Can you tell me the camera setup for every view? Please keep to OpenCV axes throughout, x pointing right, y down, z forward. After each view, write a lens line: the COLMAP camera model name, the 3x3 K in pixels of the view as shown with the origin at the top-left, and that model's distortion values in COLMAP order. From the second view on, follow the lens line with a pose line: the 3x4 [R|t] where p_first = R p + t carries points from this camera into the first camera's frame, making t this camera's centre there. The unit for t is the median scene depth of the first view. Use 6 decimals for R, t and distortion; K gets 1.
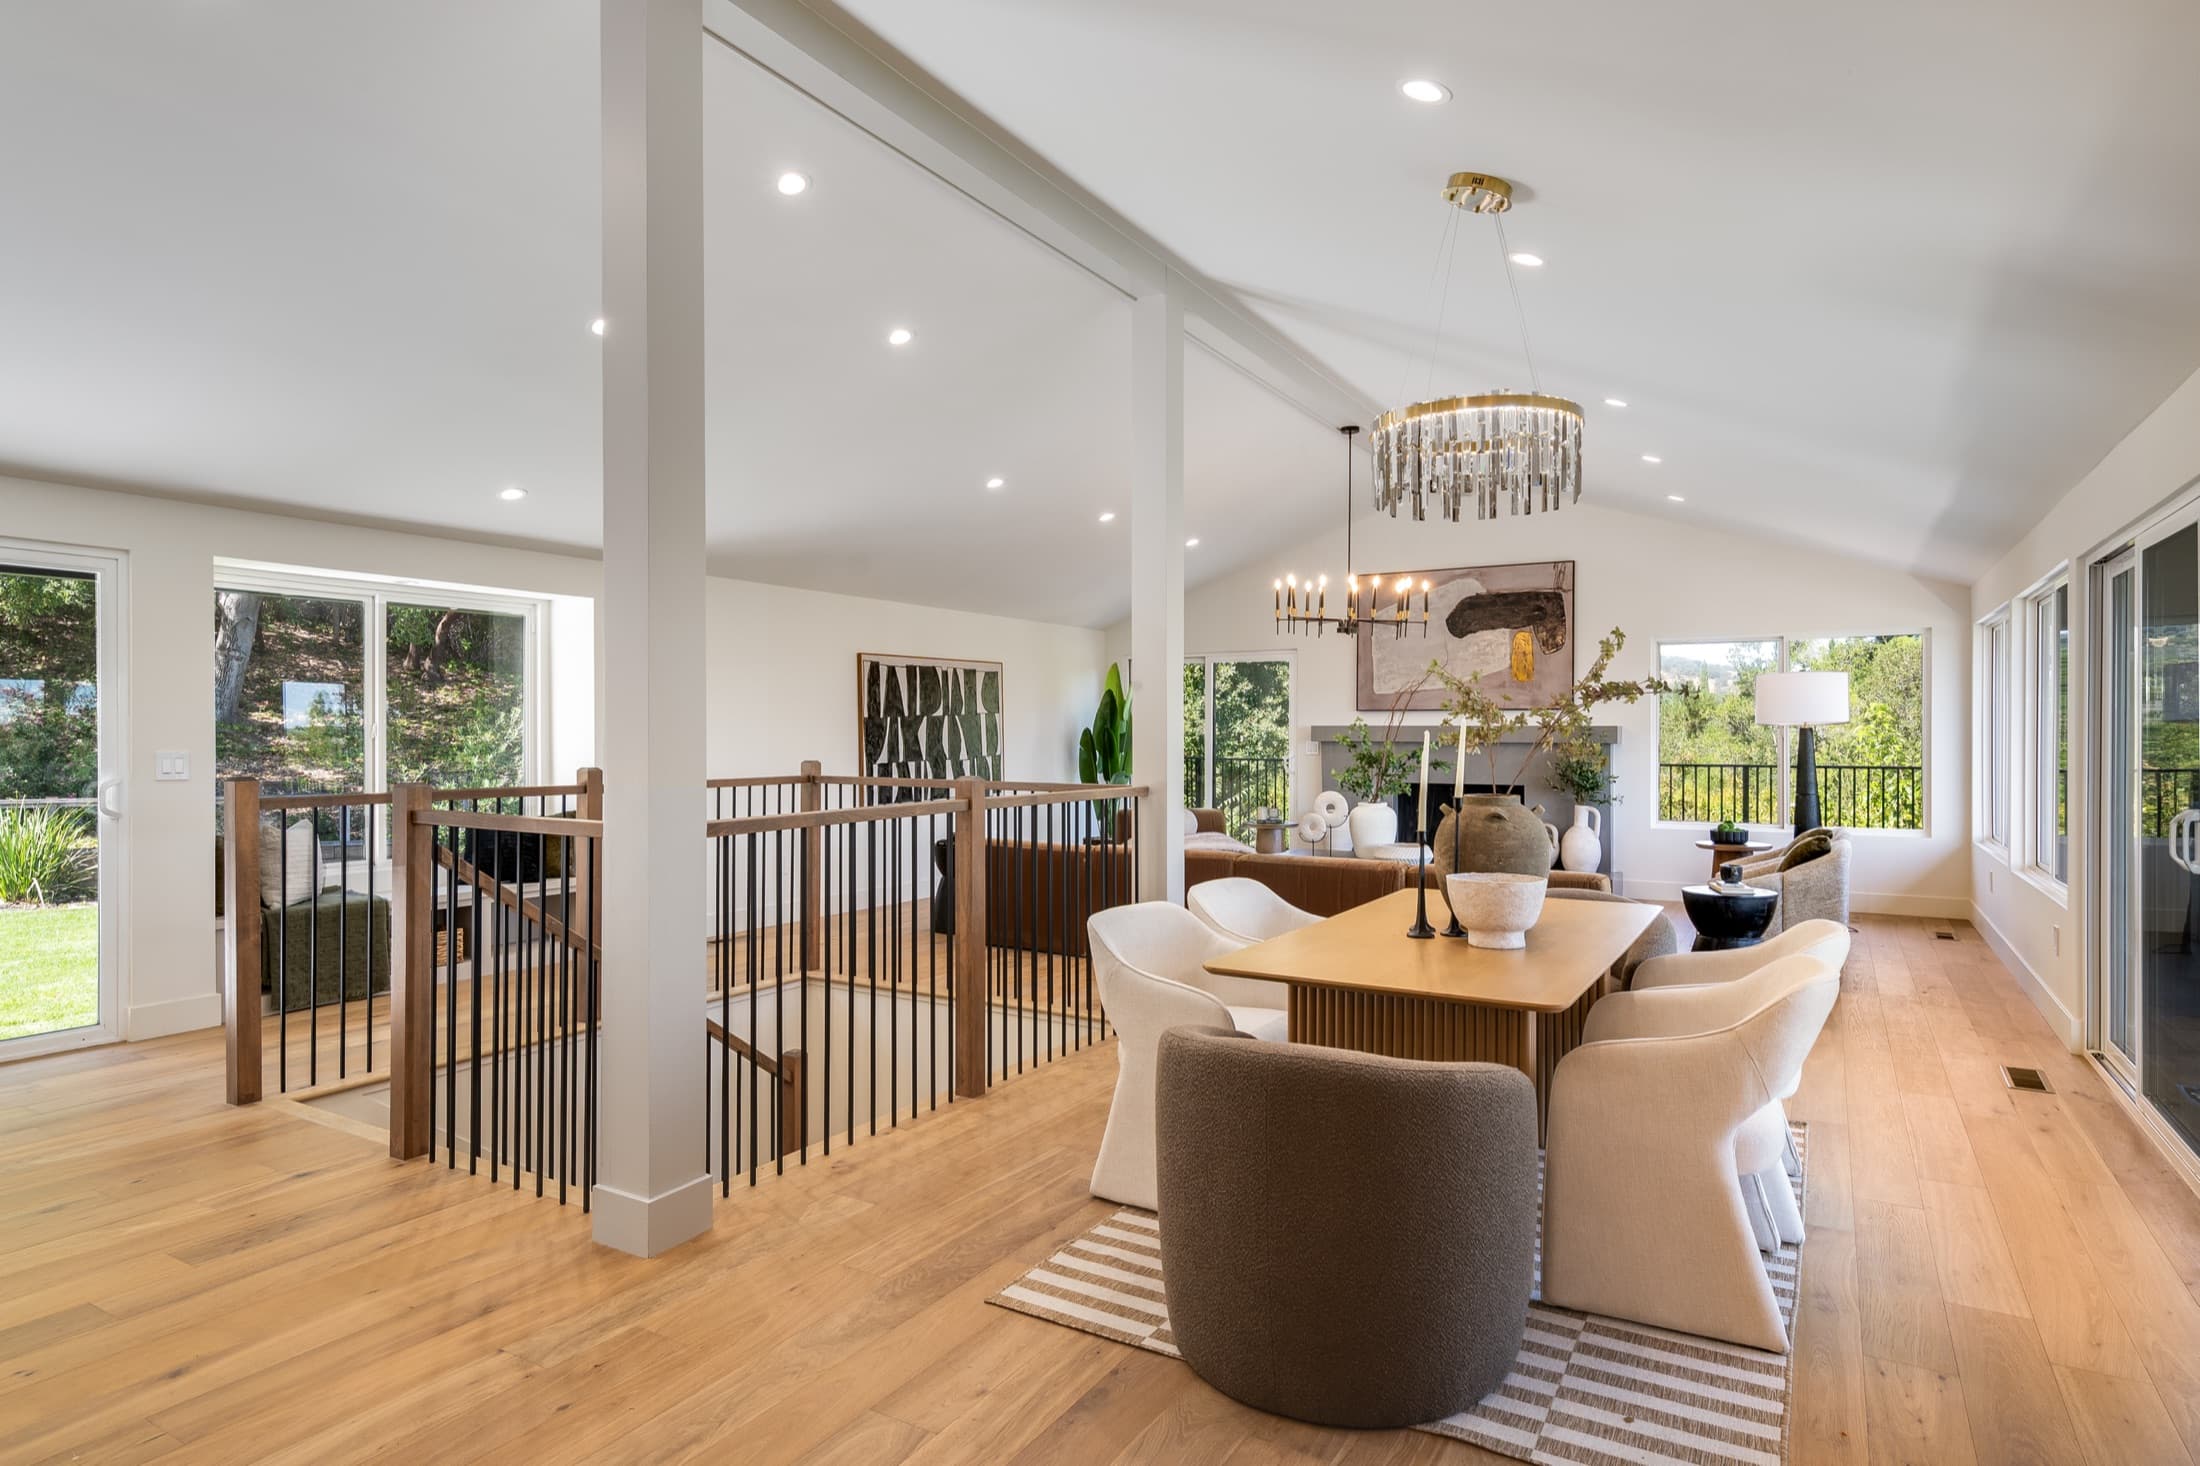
lens RADIAL K [[1248.5, 0, 1108.2], [0, 1248.5, 724.8], [0, 0, 1]] dist [0.005378, 0.000515]
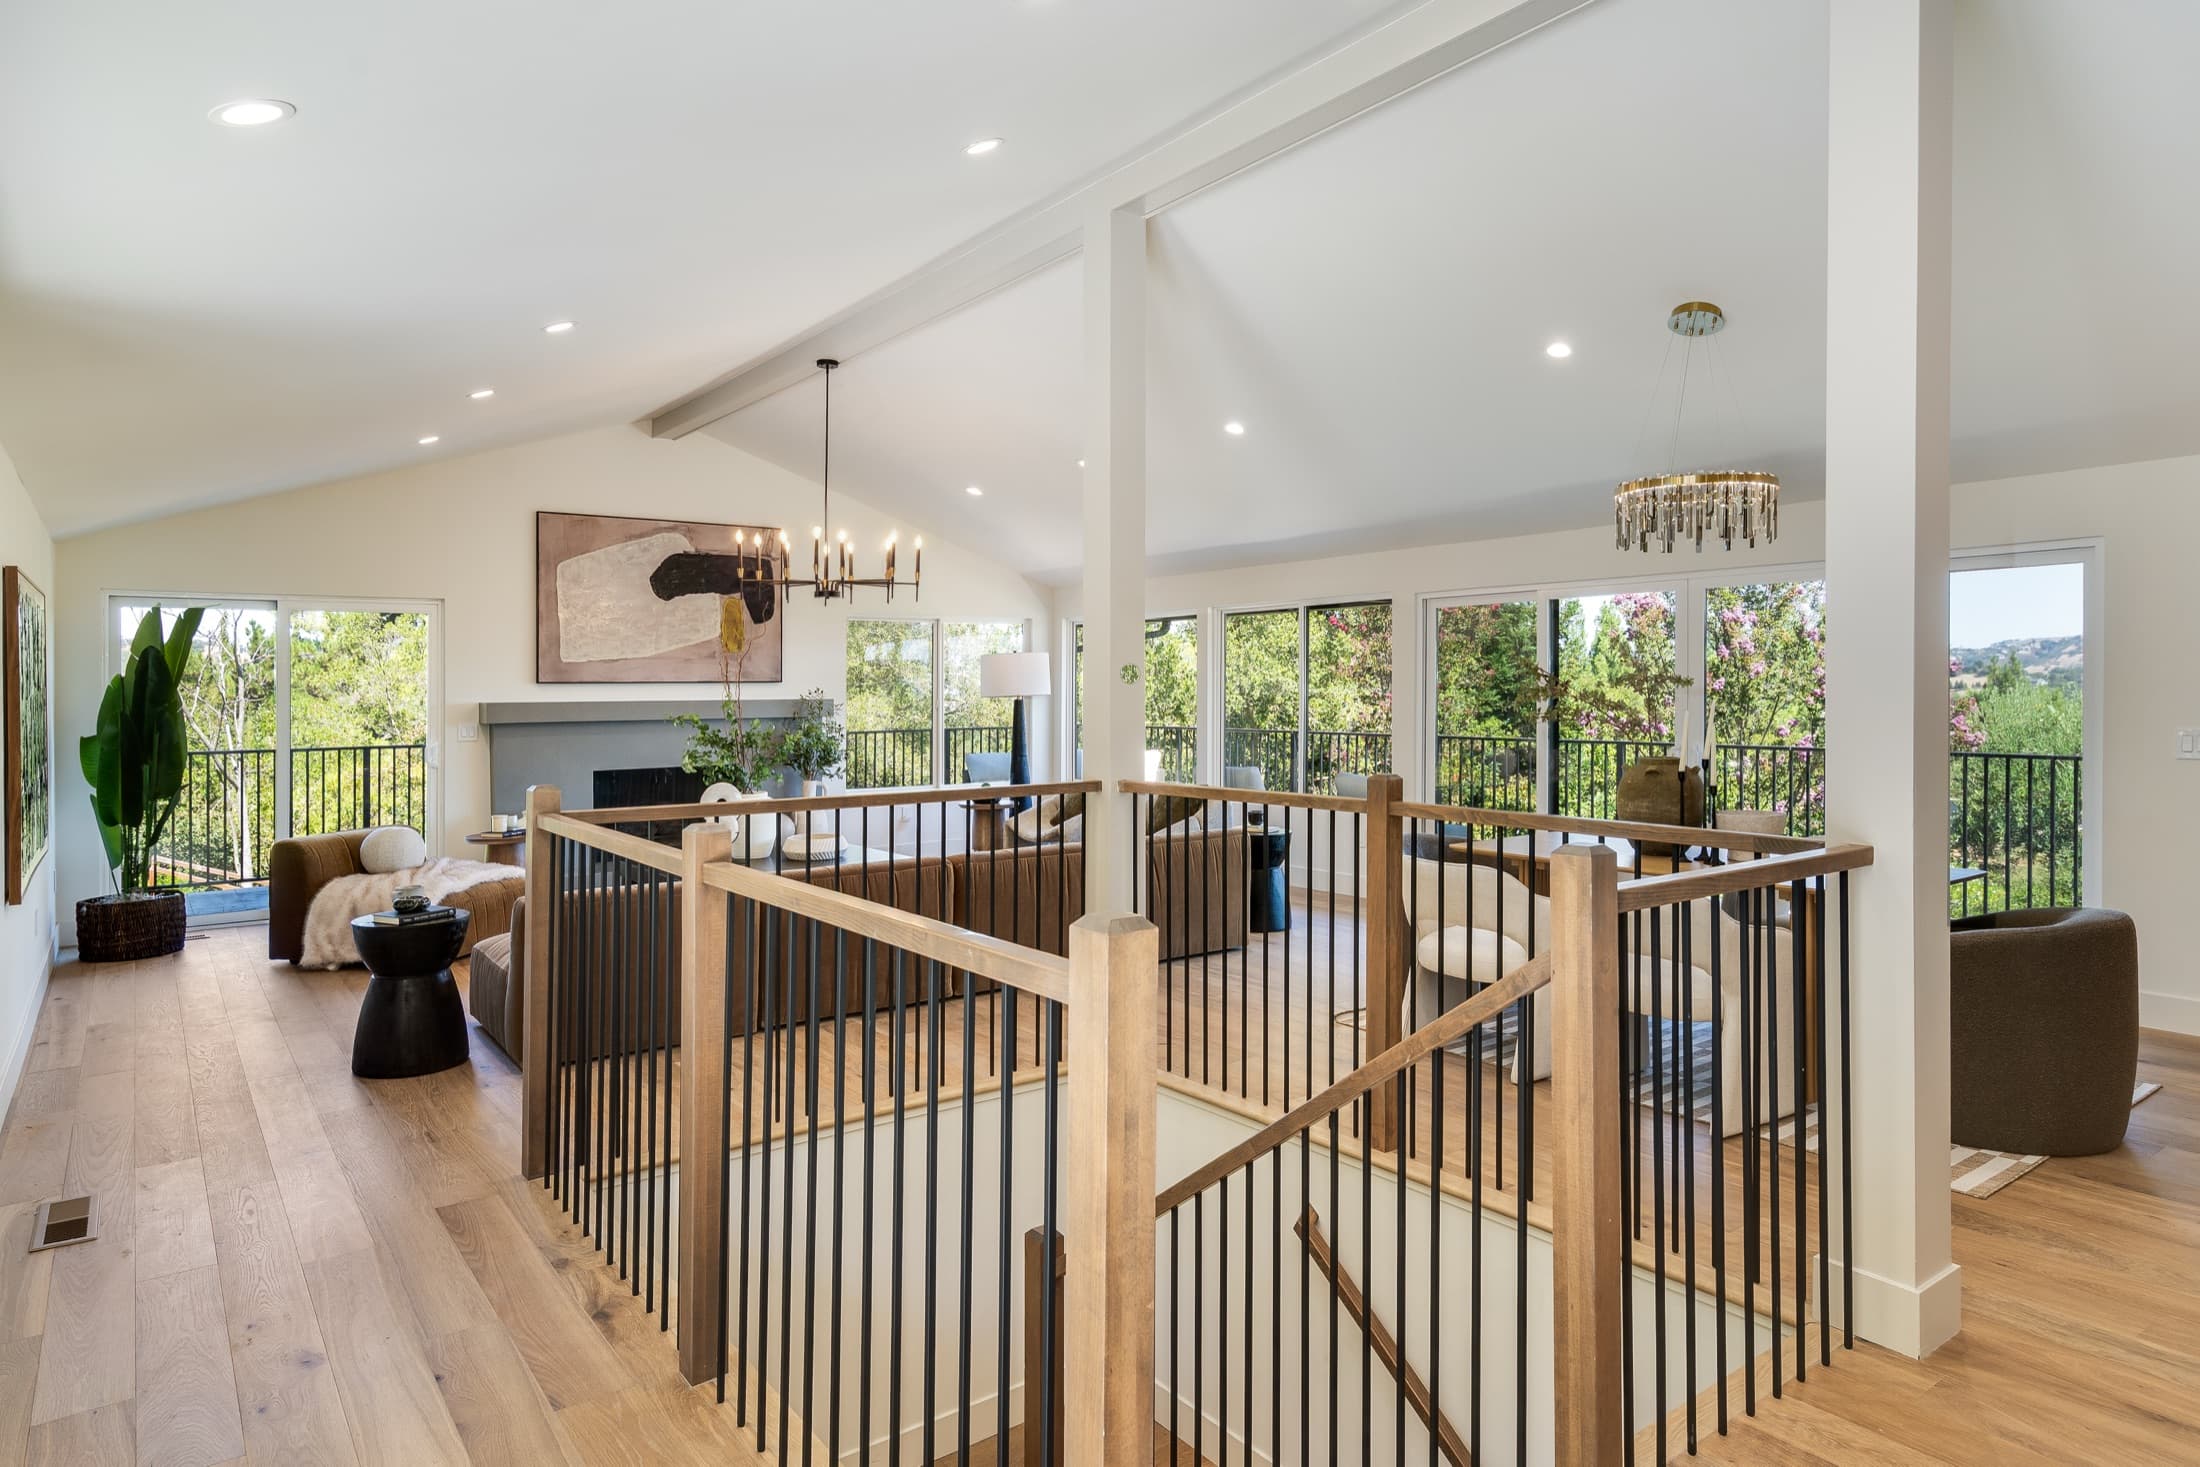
lens RADIAL K [[1301.3, 0, 1096.0], [0, 1301.3, 675.4], [0, 0, 1]] dist [0.000345, -0.000249]
pose [[0.375053, 0.005282, 0.926988, -0.485584], [0.004561, 0.999961, -0.007543, -0.009326], [-0.926992, 0.007057, 0.375014, 0.408756]]
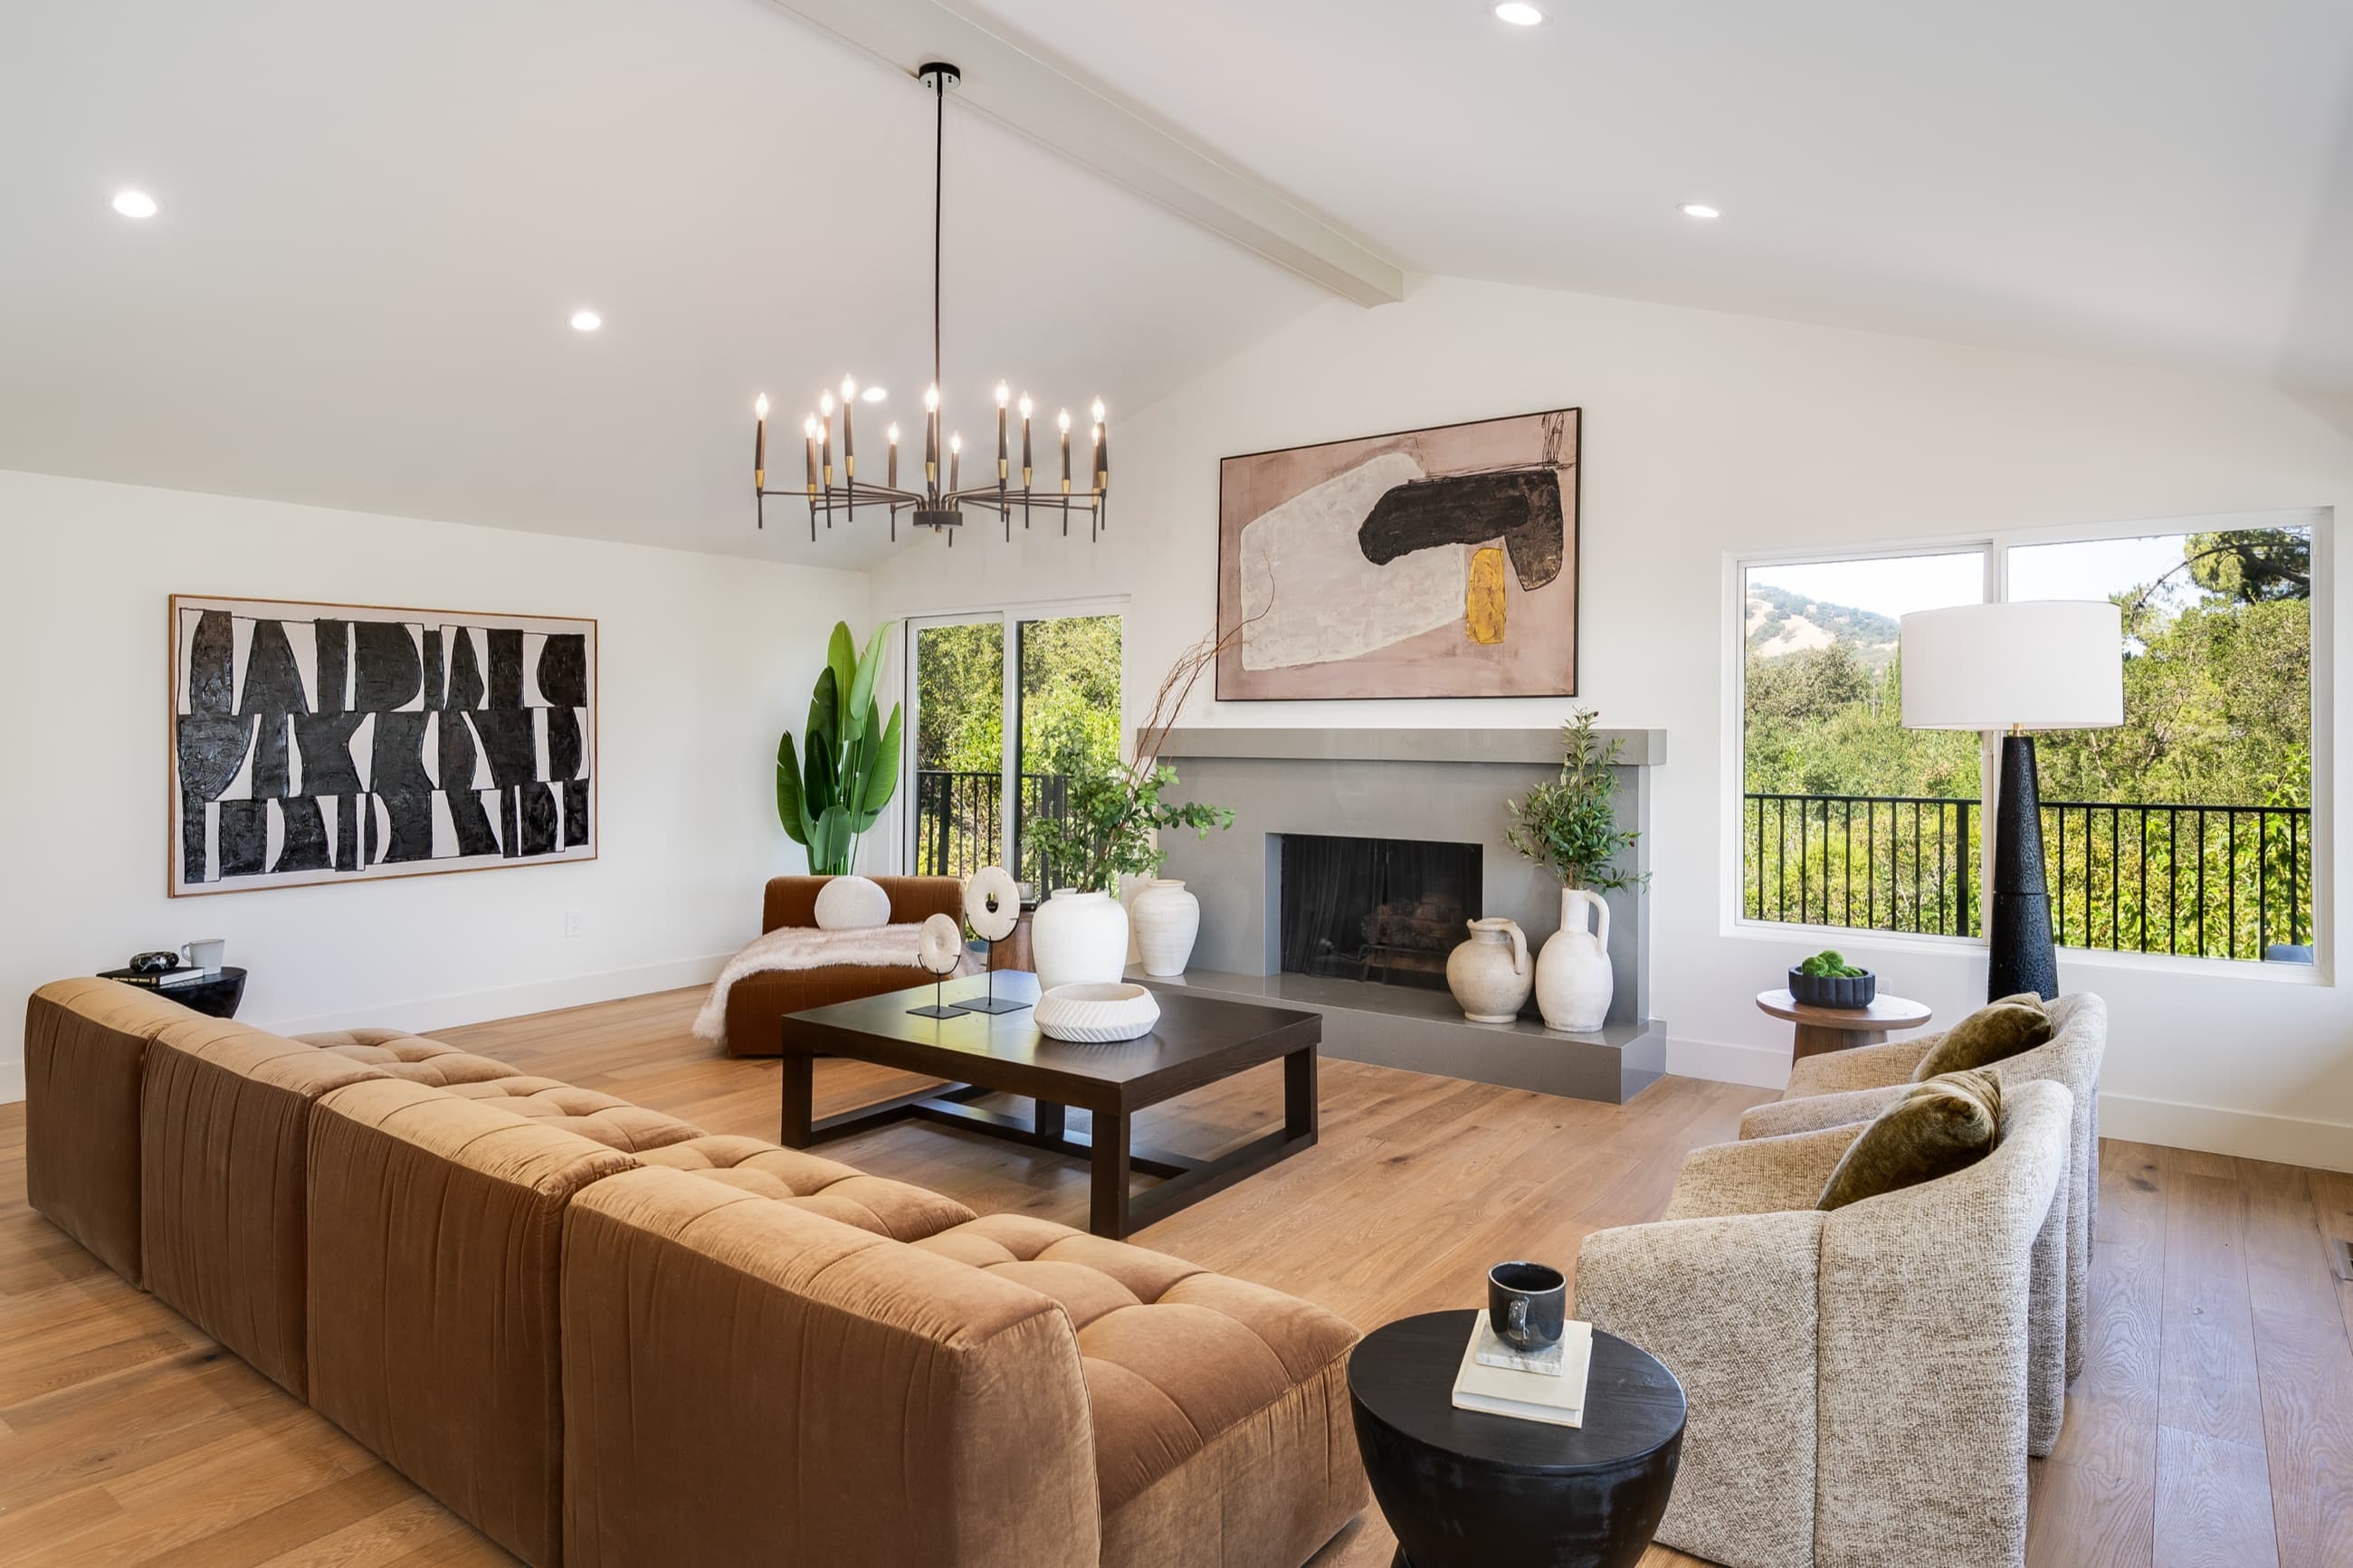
lens RADIAL K [[1391.6, 0, 1172.2], [0, 1391.6, 721.9], [0, 0, 1]] dist [0.000345, -0.000249]
pose [[0.994129, -0.001434, -0.108195, 0.276864], [0.001070, 0.999994, -0.003420, -0.000249], [0.108200, 0.003284, 0.994124, 0.427999]]
